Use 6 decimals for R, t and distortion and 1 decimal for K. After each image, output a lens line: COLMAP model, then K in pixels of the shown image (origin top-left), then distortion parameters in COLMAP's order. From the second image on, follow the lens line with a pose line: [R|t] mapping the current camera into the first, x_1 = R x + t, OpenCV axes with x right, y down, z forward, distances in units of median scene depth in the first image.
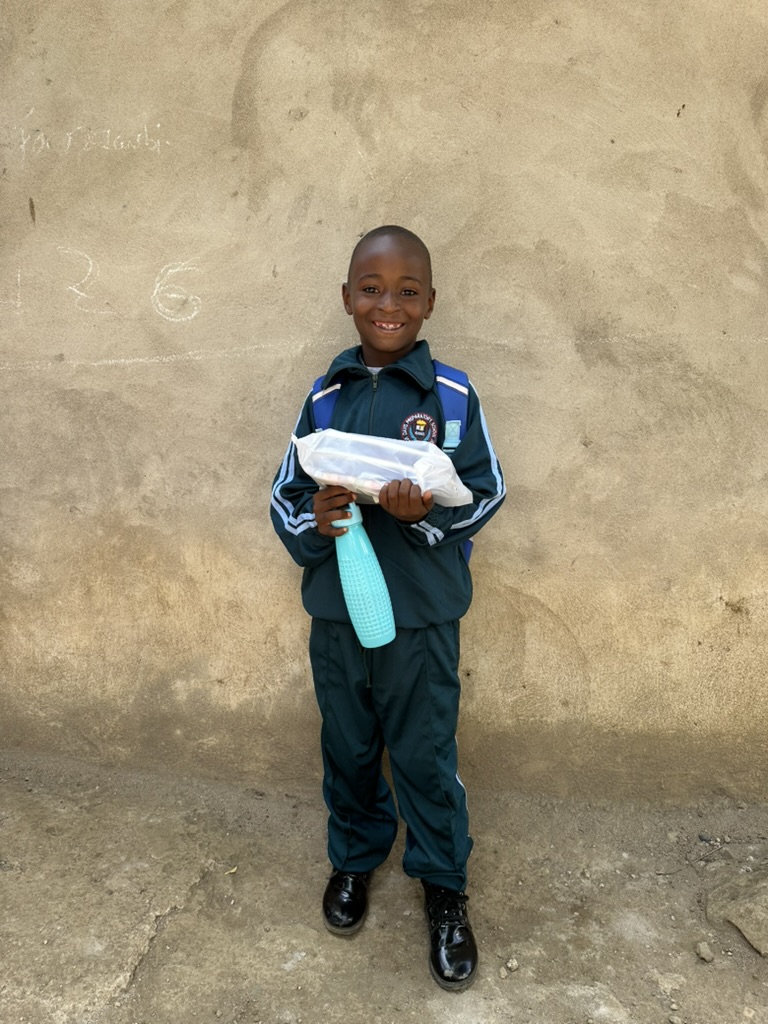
lens RADIAL K [[710.6, 0, 386.1], [0, 710.6, 511.0], [0, 0, 1]] dist [0.015390, -0.027054]
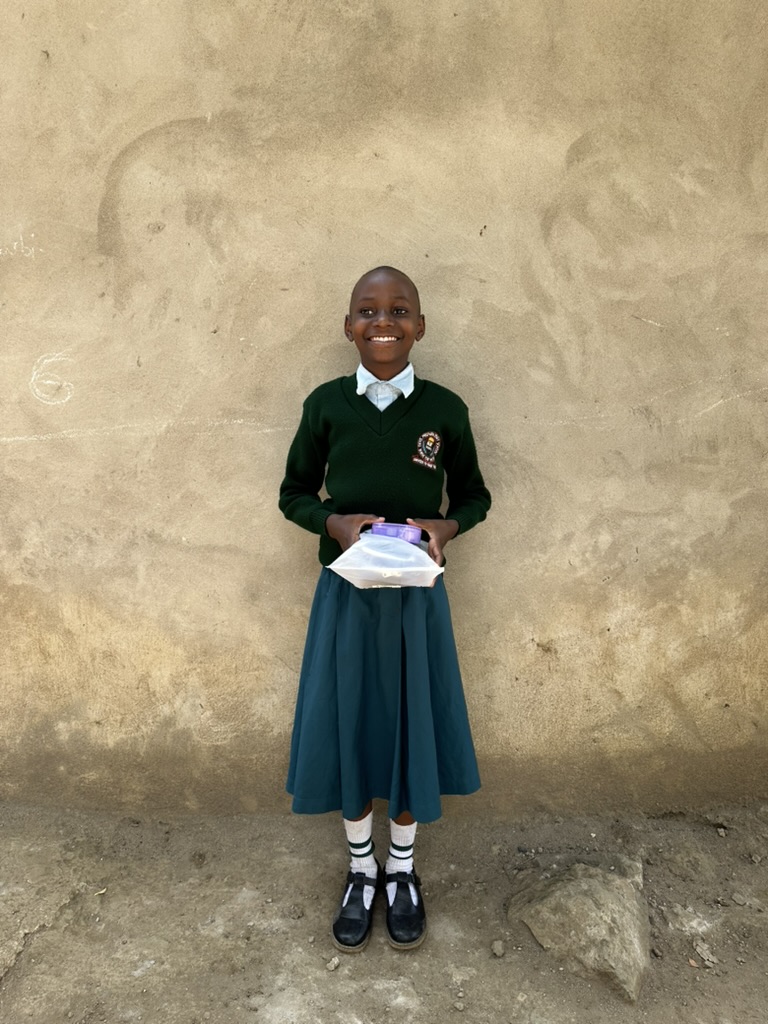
lens RADIAL K [[710.6, 0, 384.1], [0, 710.6, 514.9], [0, 0, 1]] dist [0.015390, -0.027054]
pose [[0.998725, -0.009183, 0.049646, 0.178314], [0.009803, 0.999877, -0.012262, -0.074376], [-0.049527, 0.012733, 0.998692, -0.156419]]
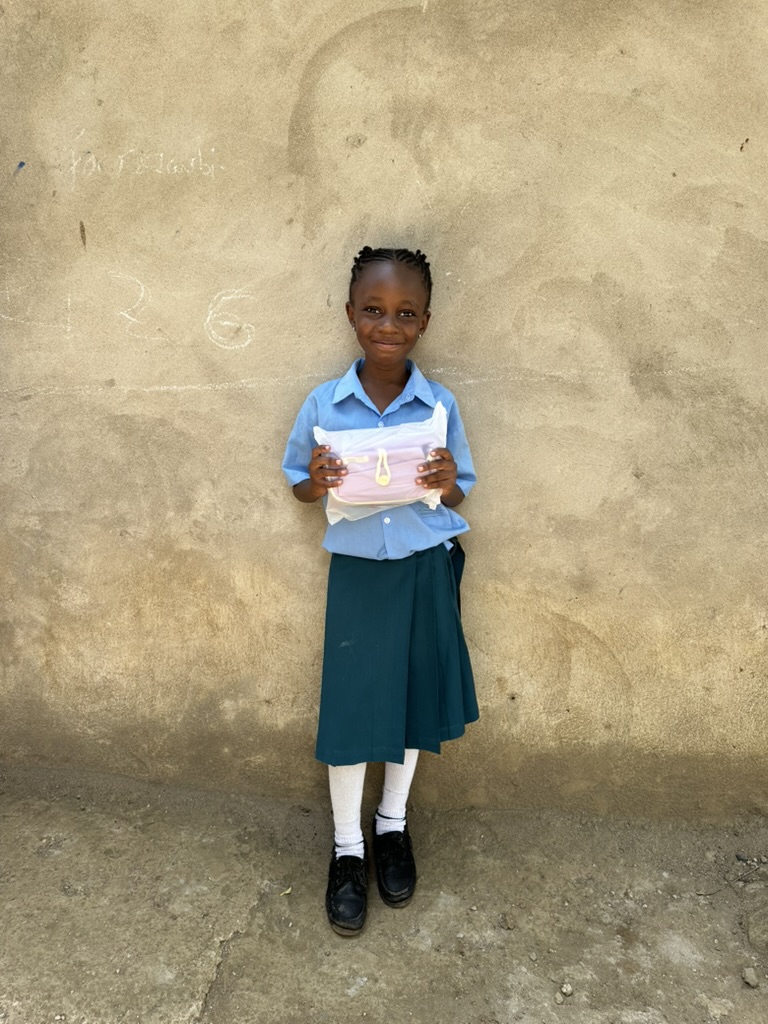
lens RADIAL K [[710.6, 0, 383.6], [0, 710.6, 506.3], [0, 0, 1]] dist [0.015390, -0.027054]
pose [[0.999916, 0.007728, 0.010380, -0.089716], [-0.008136, 0.999175, 0.039798, -0.089664], [-0.010064, -0.039879, 0.999154, -0.004873]]
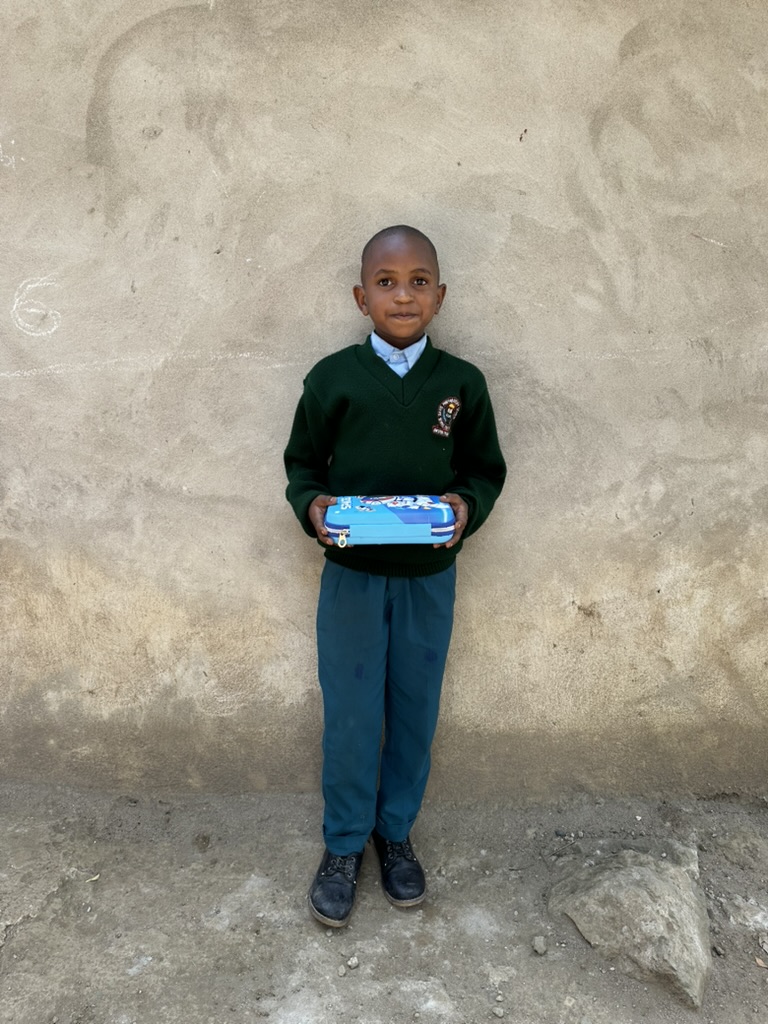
lens RADIAL K [[710.6, 0, 385.5], [0, 710.6, 509.9], [0, 0, 1]] dist [0.015390, -0.027054]
pose [[0.999048, -0.008053, 0.042867, 0.156972], [0.007733, 0.999941, 0.007617, -0.025291], [-0.042926, -0.007279, 0.999052, -0.029055]]
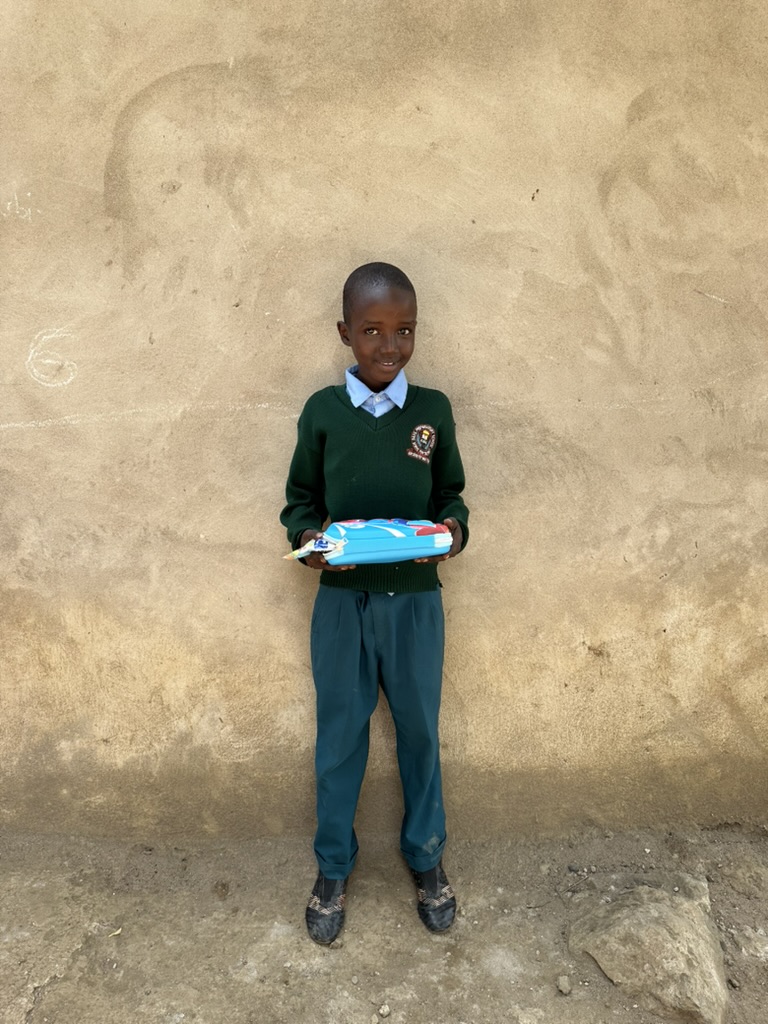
lens RADIAL K [[710.6, 0, 384.2], [0, 710.6, 508.1], [0, 0, 1]] dist [0.015390, -0.027054]
pose [[0.995661, -0.016111, 0.091655, 0.078294], [0.016304, 0.999866, -0.001359, -0.088679], [-0.091621, 0.002847, 0.995790, -0.042605]]
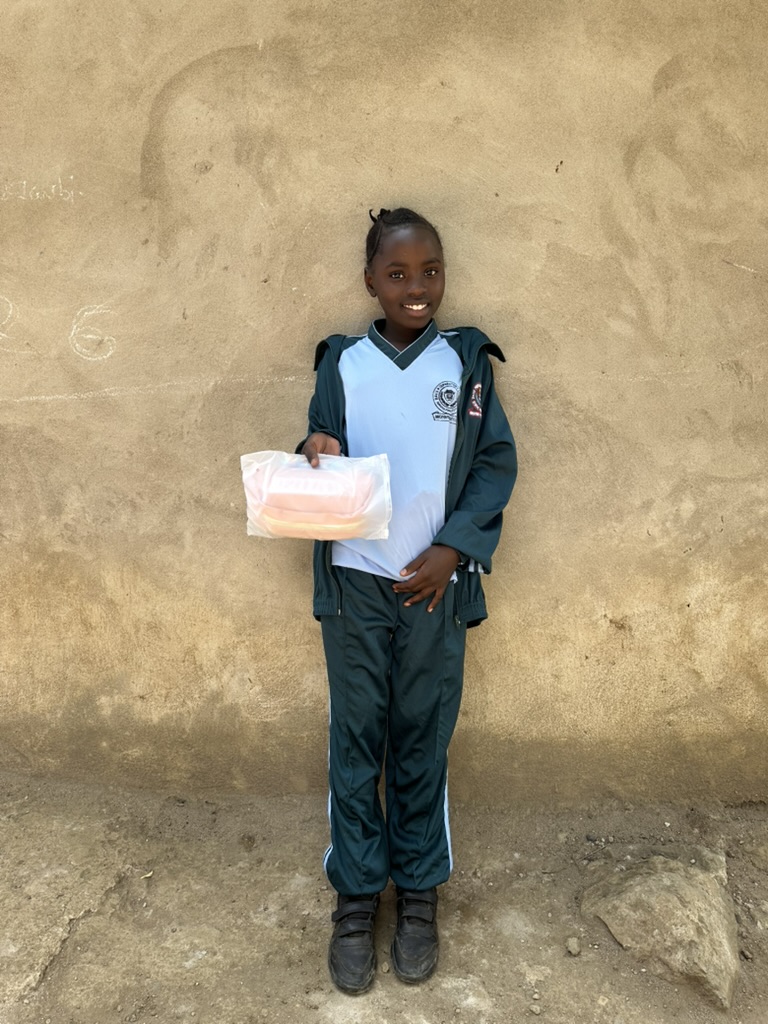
lens RADIAL K [[710.6, 0, 384.6], [0, 710.6, 506.6], [0, 0, 1]] dist [0.015390, -0.027054]
pose [[0.999850, -0.005674, 0.016348, 0.124192], [0.005470, 0.999907, 0.012507, -0.061322], [-0.016417, -0.012415, 0.999788, -0.072094]]
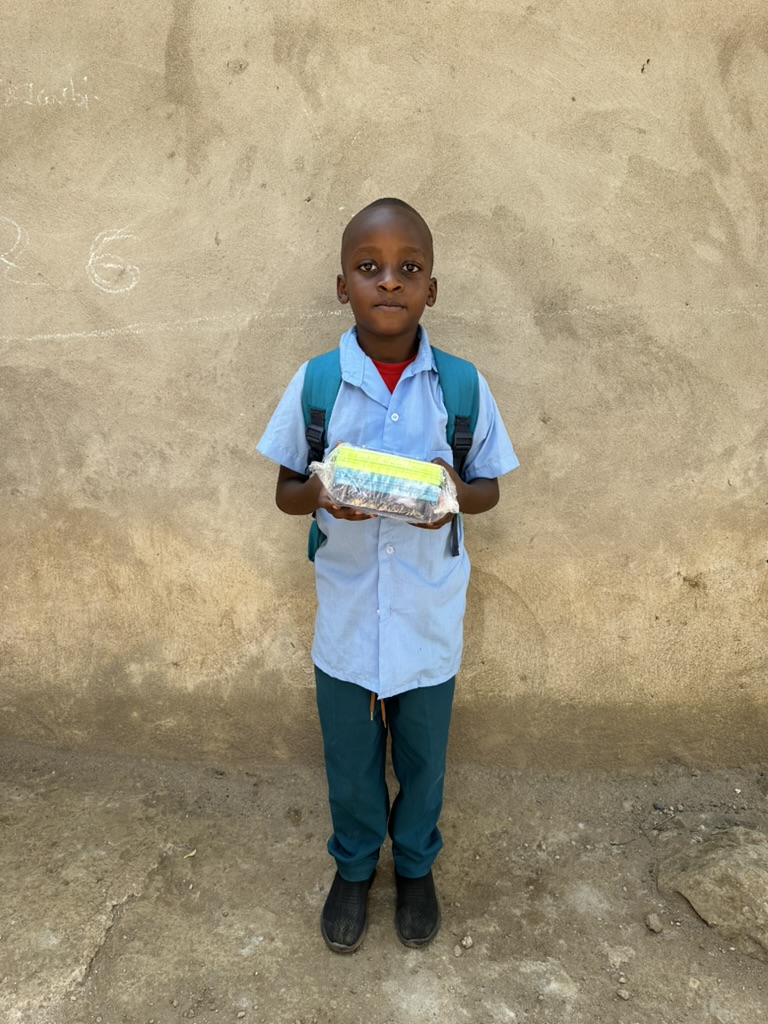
lens RADIAL K [[710.6, 0, 386.2], [0, 710.6, 505.6], [0, 0, 1]] dist [0.015390, -0.027054]
pose [[0.999379, -0.013922, 0.032358, 0.031540], [0.011484, 0.997168, 0.074326, -0.053293], [-0.033301, -0.073908, 0.996709, 0.028625]]
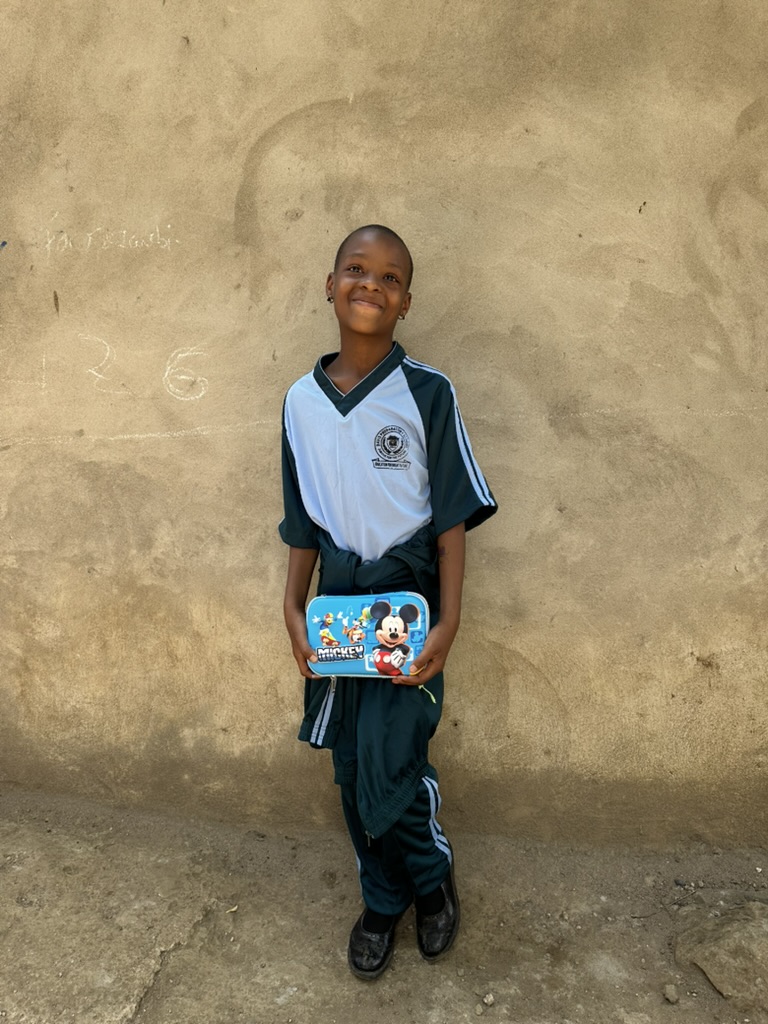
lens RADIAL K [[710.6, 0, 388.5], [0, 710.6, 516.0], [0, 0, 1]] dist [0.015390, -0.027054]
pose [[0.999541, -0.004665, -0.029920, 0.052687], [0.003740, 0.999515, -0.030901, -0.053699], [0.030050, 0.030775, 0.999075, -0.084666]]
